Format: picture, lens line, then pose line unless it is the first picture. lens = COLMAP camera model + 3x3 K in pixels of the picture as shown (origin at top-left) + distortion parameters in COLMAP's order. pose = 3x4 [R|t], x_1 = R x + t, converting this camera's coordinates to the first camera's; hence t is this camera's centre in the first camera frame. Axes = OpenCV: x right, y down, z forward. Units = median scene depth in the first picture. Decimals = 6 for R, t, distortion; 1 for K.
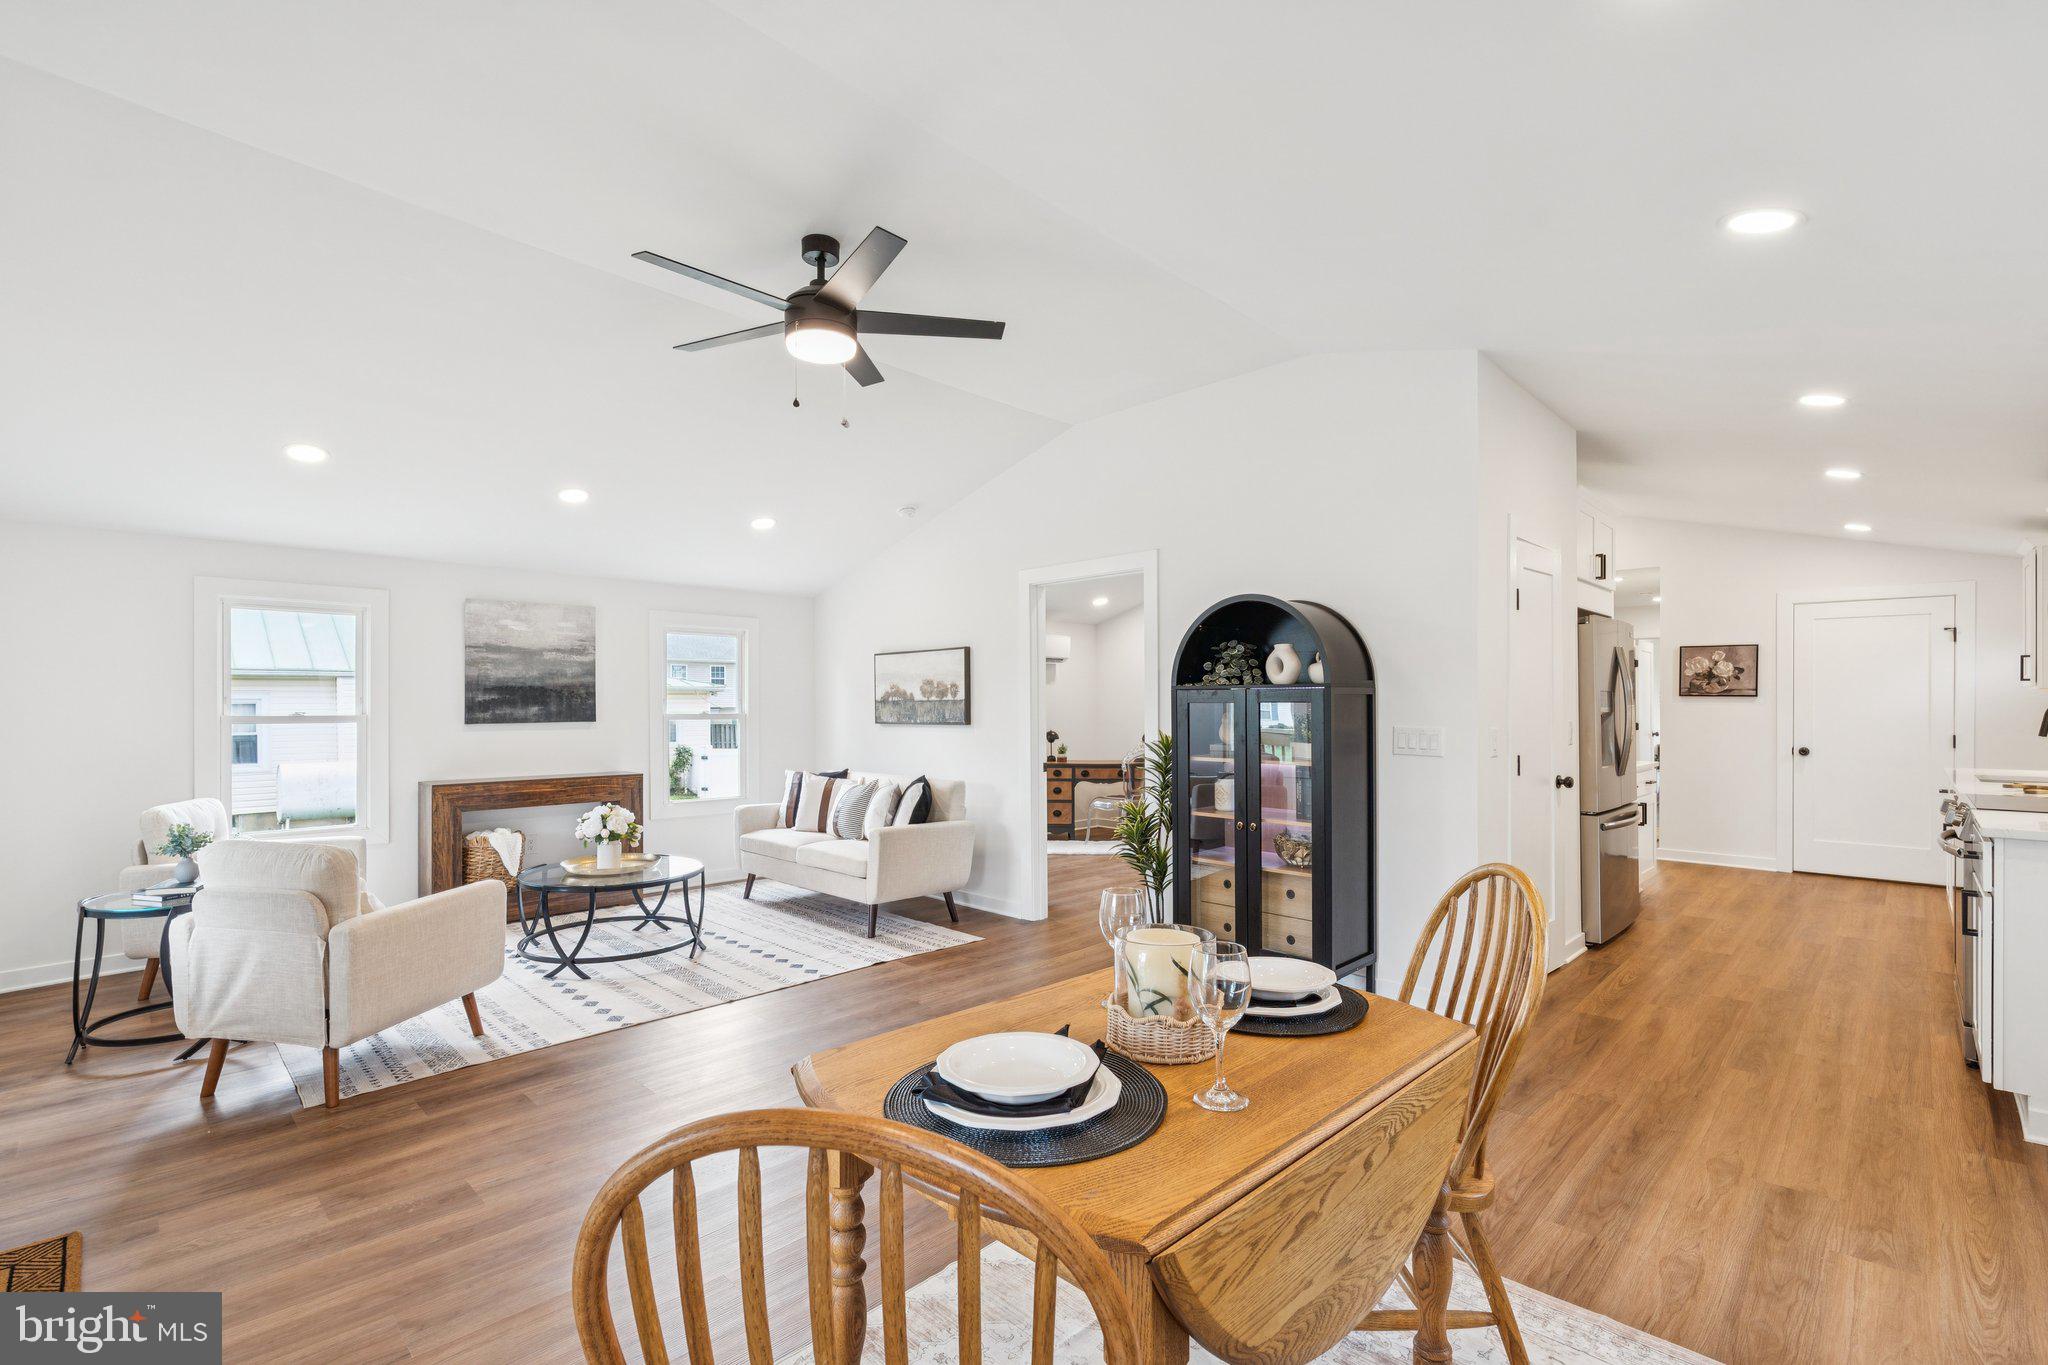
lens RADIAL K [[913.3, 0, 1027.7], [0, 913.3, 703.9], [0, 0, 1]] dist [-0.005415, 0.000160]
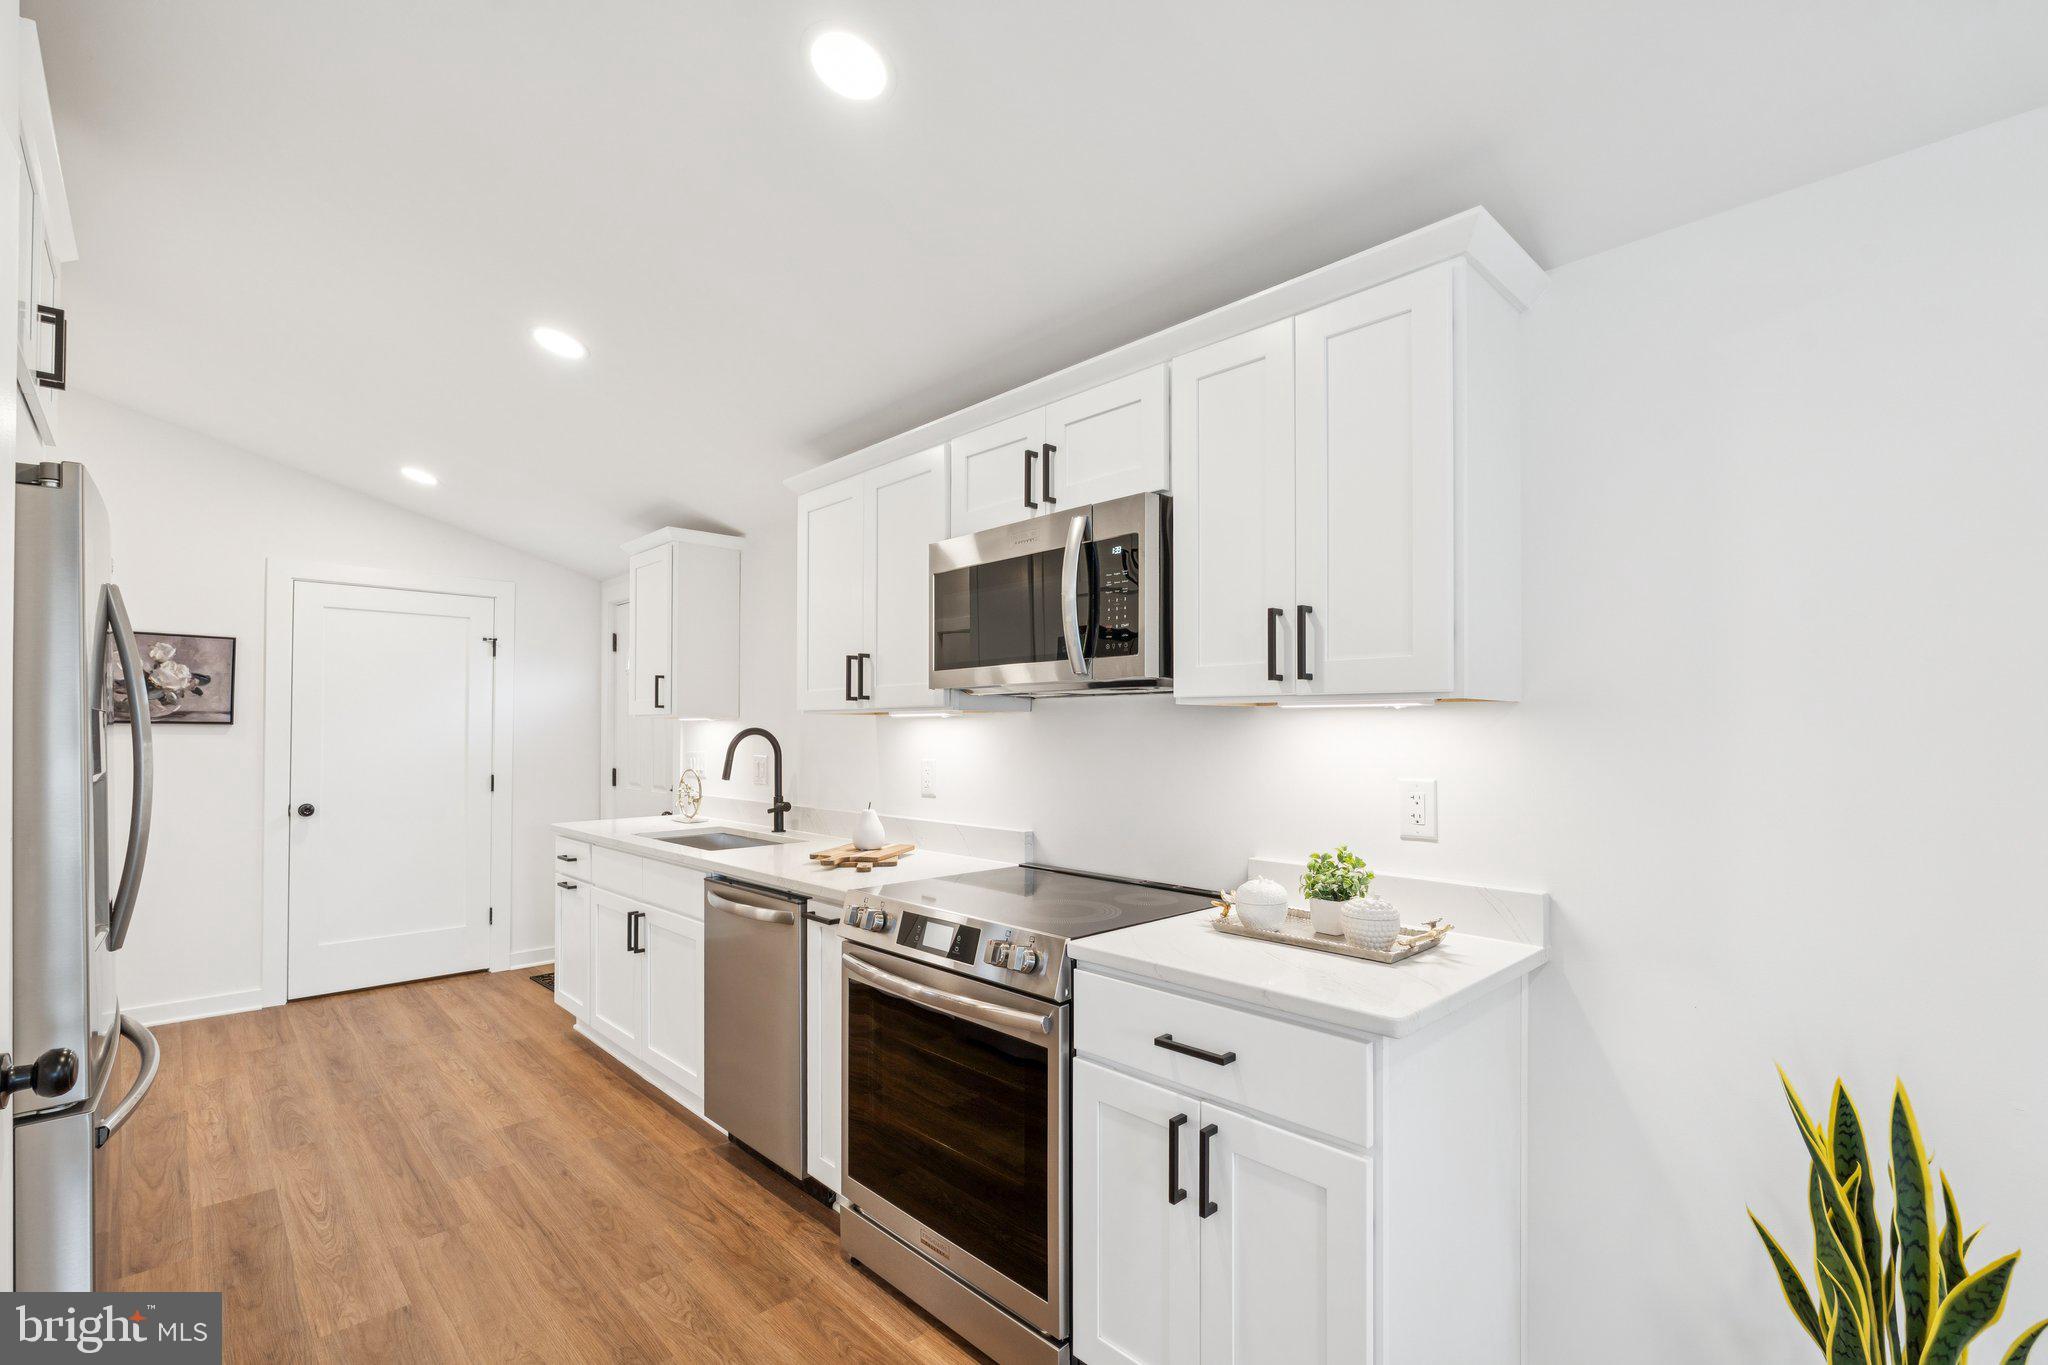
lens RADIAL K [[909.4, 0, 1034.9], [0, 909.4, 713.0], [0, 0, 1]] dist [-0.006153, 0.000159]
pose [[0.031440, 0.021719, 0.999270, 0.271749], [-0.001942, 0.999763, -0.021669, -0.004507], [-0.999504, -0.001260, 0.031474, 0.557216]]
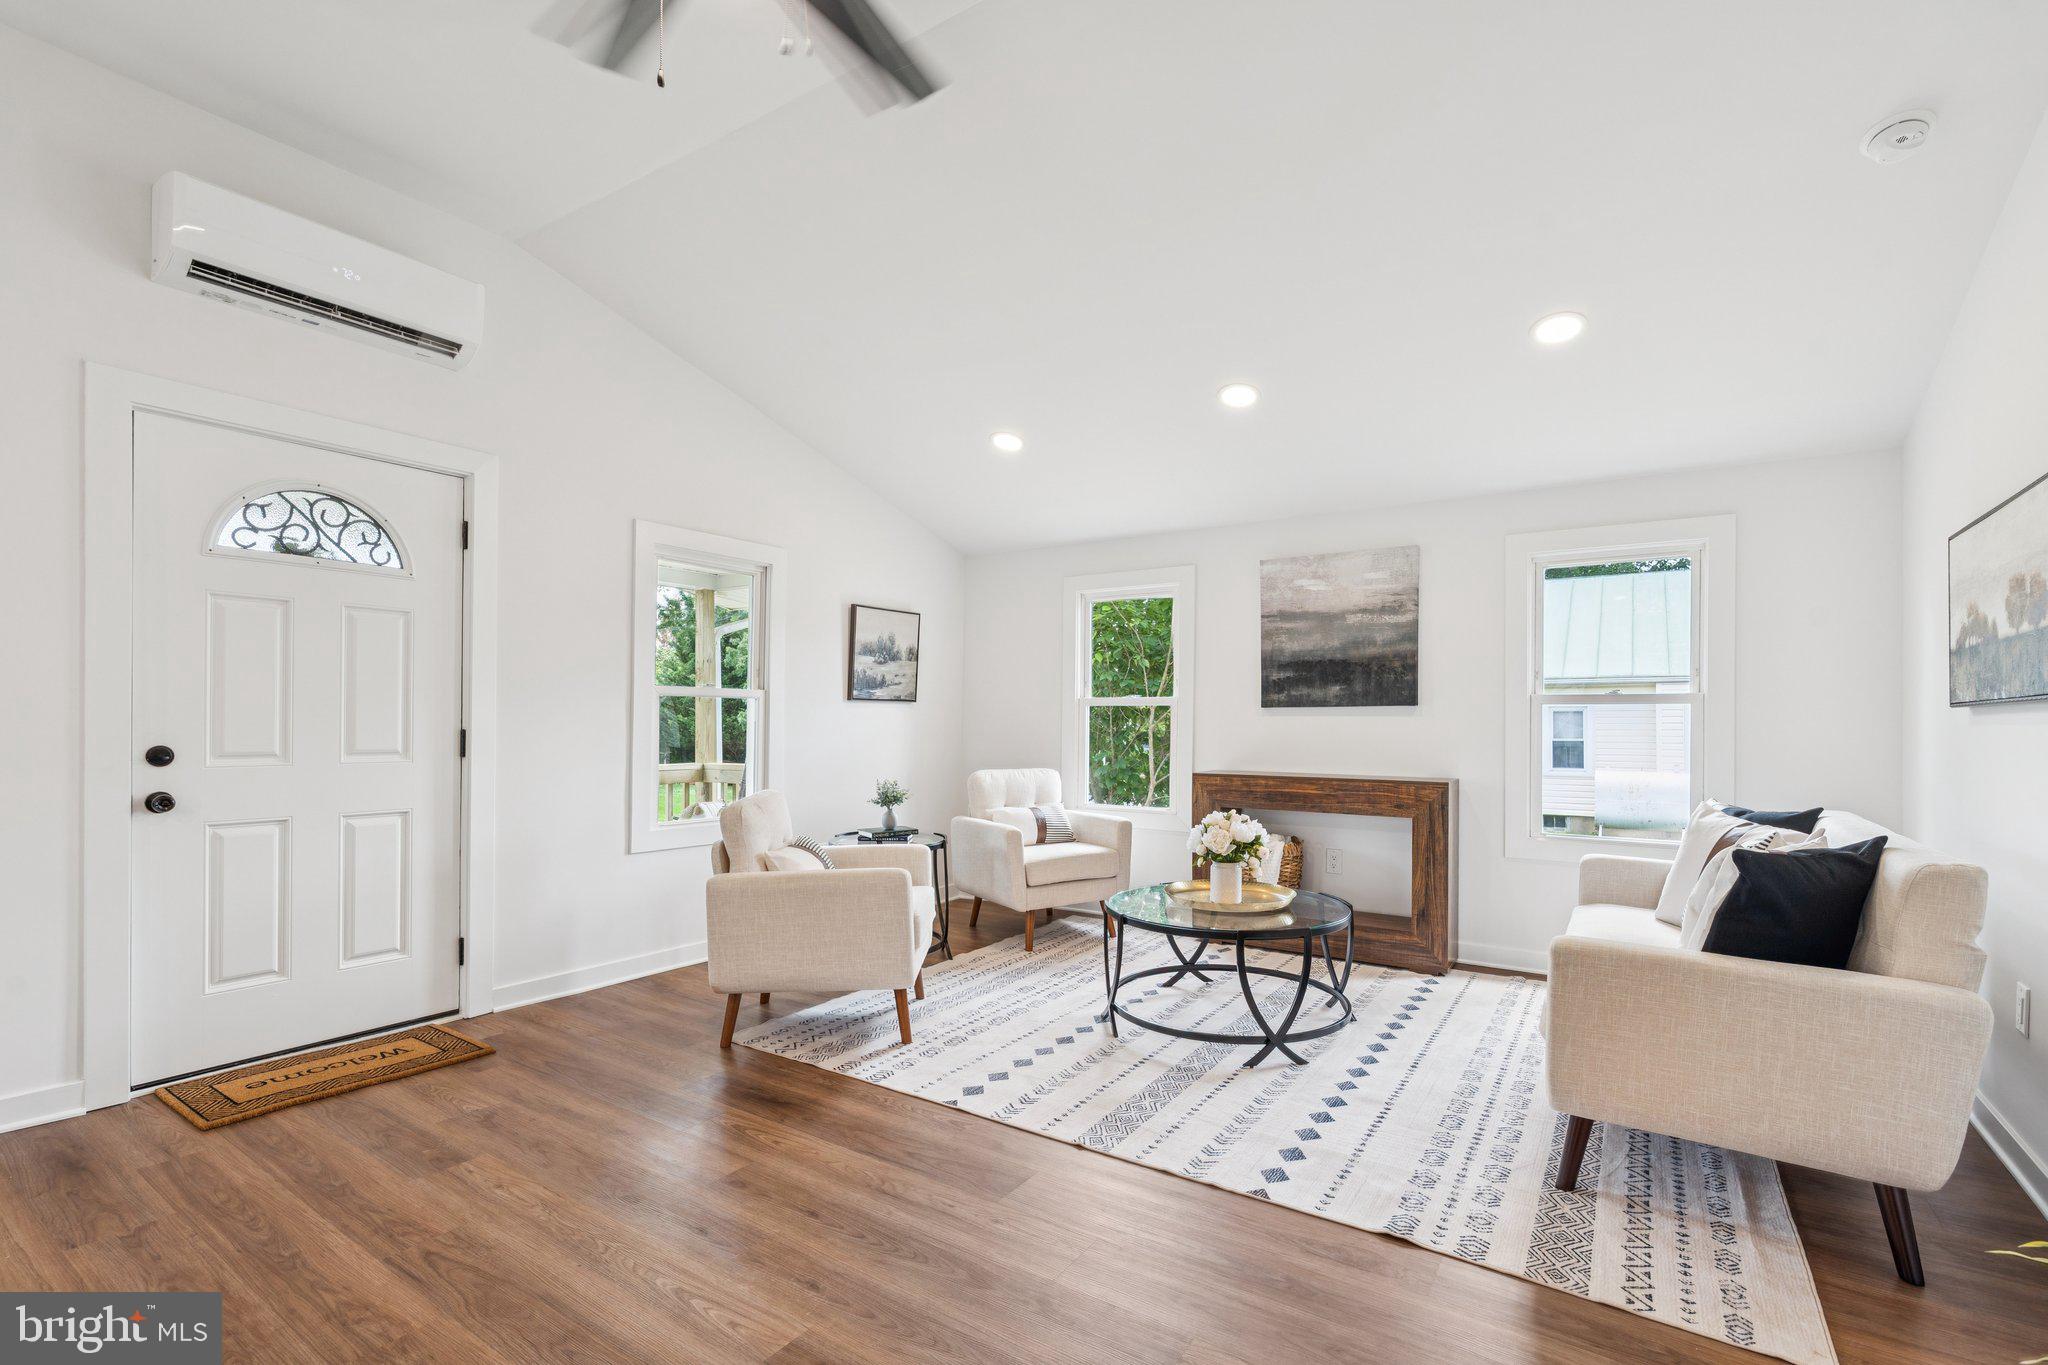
lens RADIAL K [[919.5, 0, 1033.5], [0, 919.5, 714.7], [0, 0, 1]] dist [-0.001870, 0.000050]
pose [[0.188005, -0.003037, -0.982163, 0.186316], [-0.002274, 0.999991, -0.003527, 0.031696], [0.982165, 0.002897, 0.187997, 0.605958]]
